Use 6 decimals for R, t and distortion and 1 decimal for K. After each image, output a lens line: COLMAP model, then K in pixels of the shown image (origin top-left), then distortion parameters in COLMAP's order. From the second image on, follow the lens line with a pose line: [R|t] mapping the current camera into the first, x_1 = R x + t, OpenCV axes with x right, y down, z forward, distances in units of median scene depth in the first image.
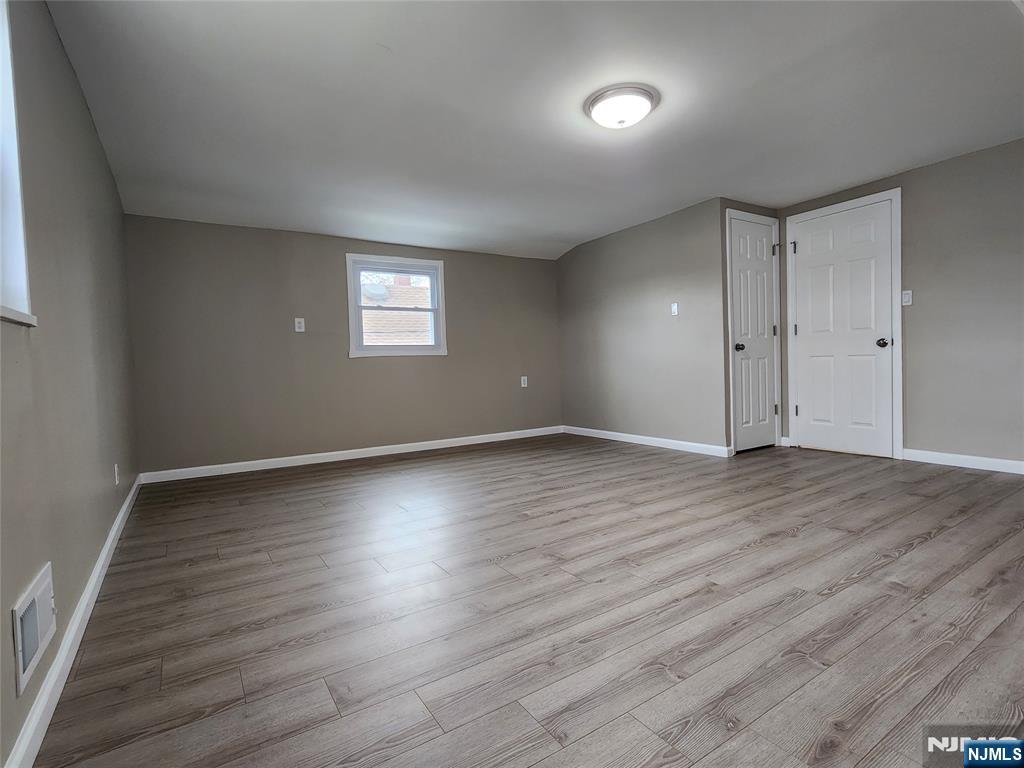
lens RADIAL K [[545.5, 0, 512.0], [0, 545.5, 384.0], [0, 0, 1]] dist [0.002039, 0.000453]
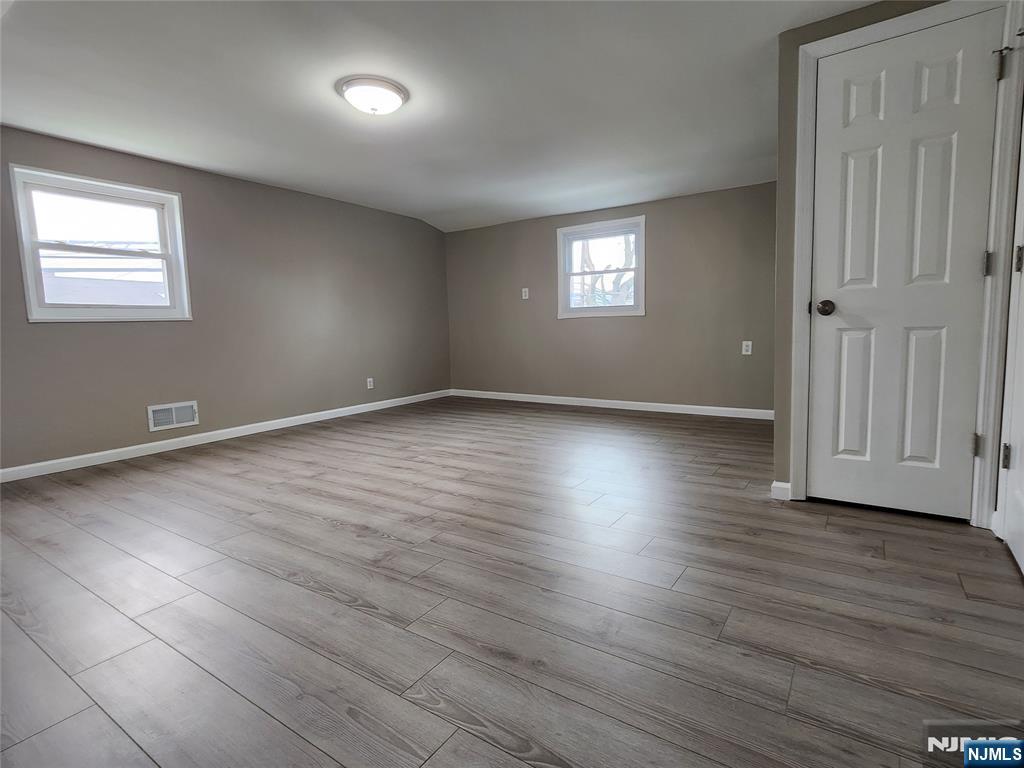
lens RADIAL K [[531.3, 0, 512.0], [0, 531.3, 384.0], [0, 0, 1]] dist [-0.000309, 0.000199]
pose [[0.345595, 0.122100, -0.930406, 1.176146], [-0.020337, 0.992240, 0.122661, -0.074300], [0.938163, -0.023470, 0.345397, 0.785802]]
